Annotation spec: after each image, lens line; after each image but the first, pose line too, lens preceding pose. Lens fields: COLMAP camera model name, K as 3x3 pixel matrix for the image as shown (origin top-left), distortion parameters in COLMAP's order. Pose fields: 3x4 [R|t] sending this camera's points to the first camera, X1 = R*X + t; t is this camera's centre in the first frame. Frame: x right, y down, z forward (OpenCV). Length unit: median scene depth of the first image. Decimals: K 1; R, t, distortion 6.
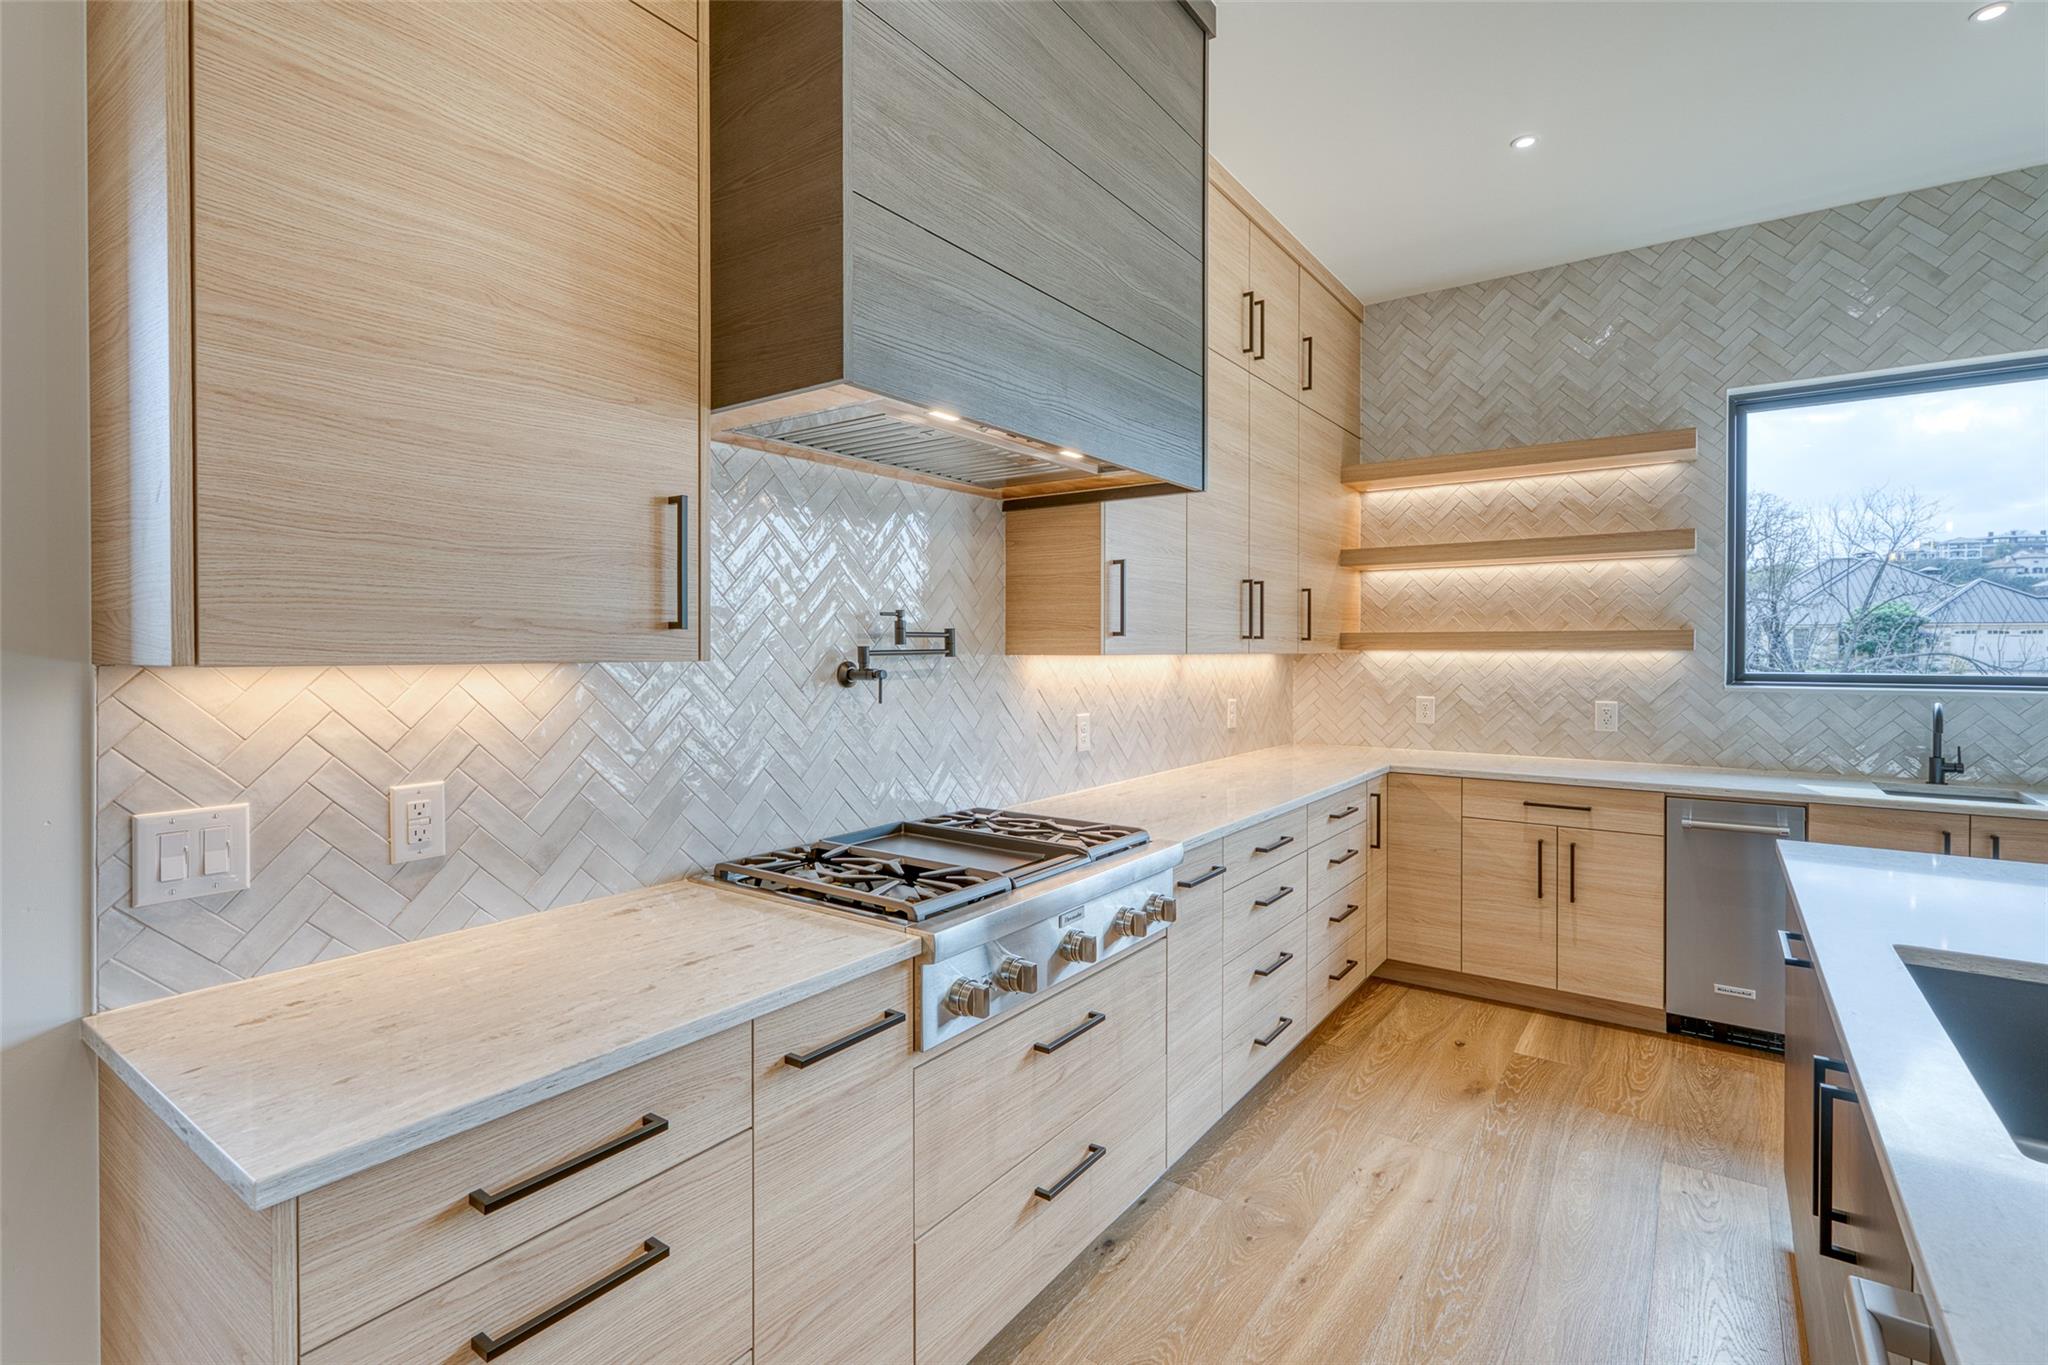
lens RADIAL K [[955.5, 0, 1016.6], [0, 955.5, 662.9], [0, 0, 1]] dist [-0.003766, -0.002599]
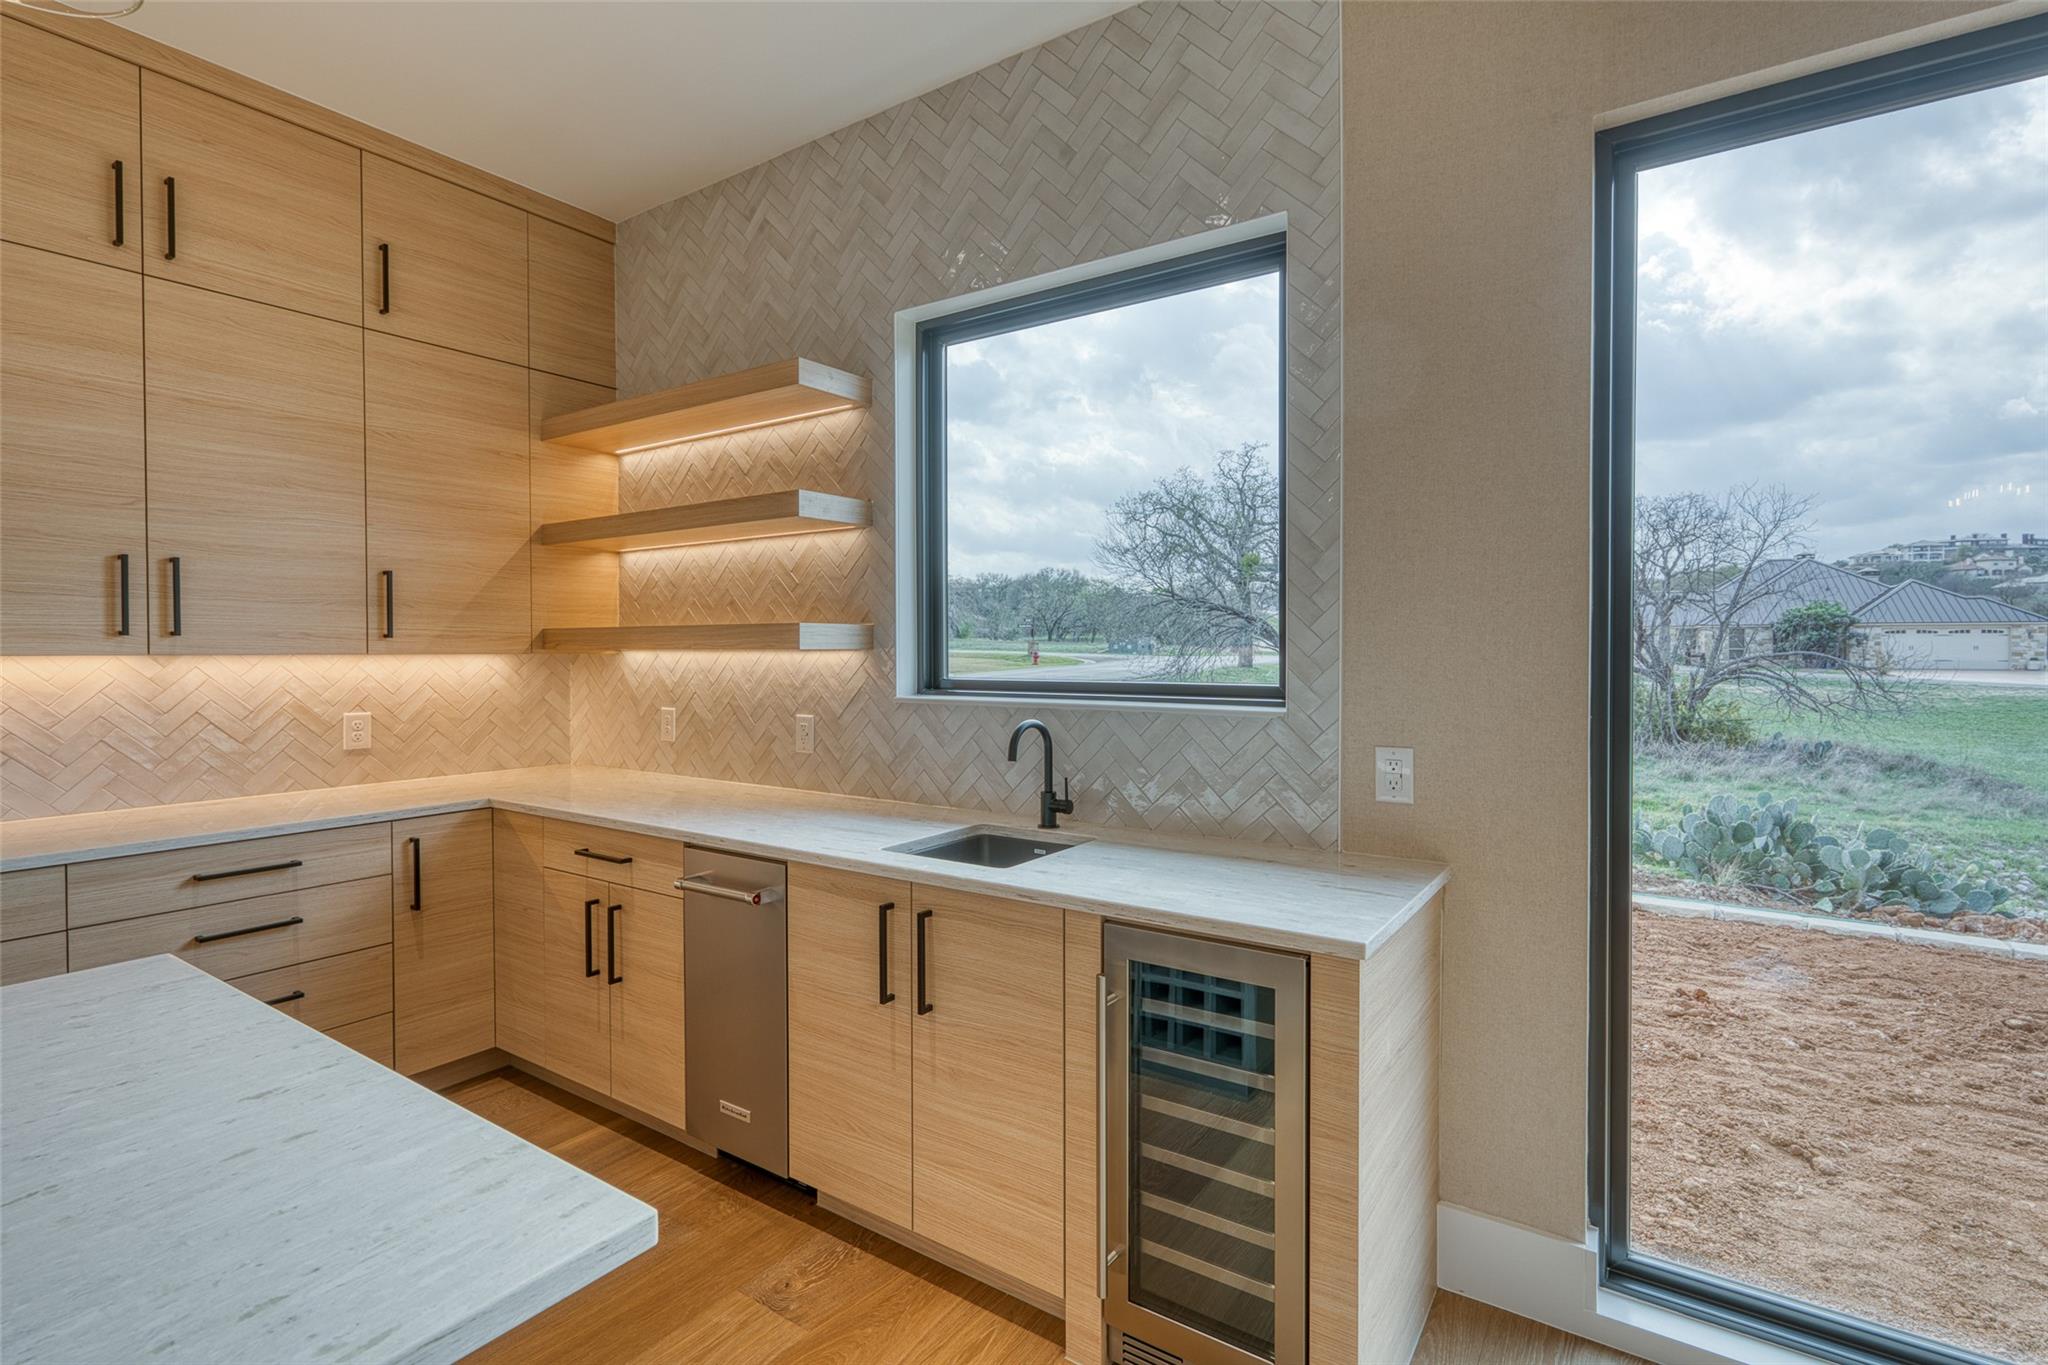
lens RADIAL K [[955.5, 0, 1032.6], [0, 955.5, 664.4], [0, 0, 1]] dist [-0.003766, -0.002599]
pose [[0.999442, -0.001272, 0.033374, 0.784220], [0.001229, 0.999998, 0.001313, -0.002214], [-0.033375, -0.001271, 0.999442, 0.206654]]
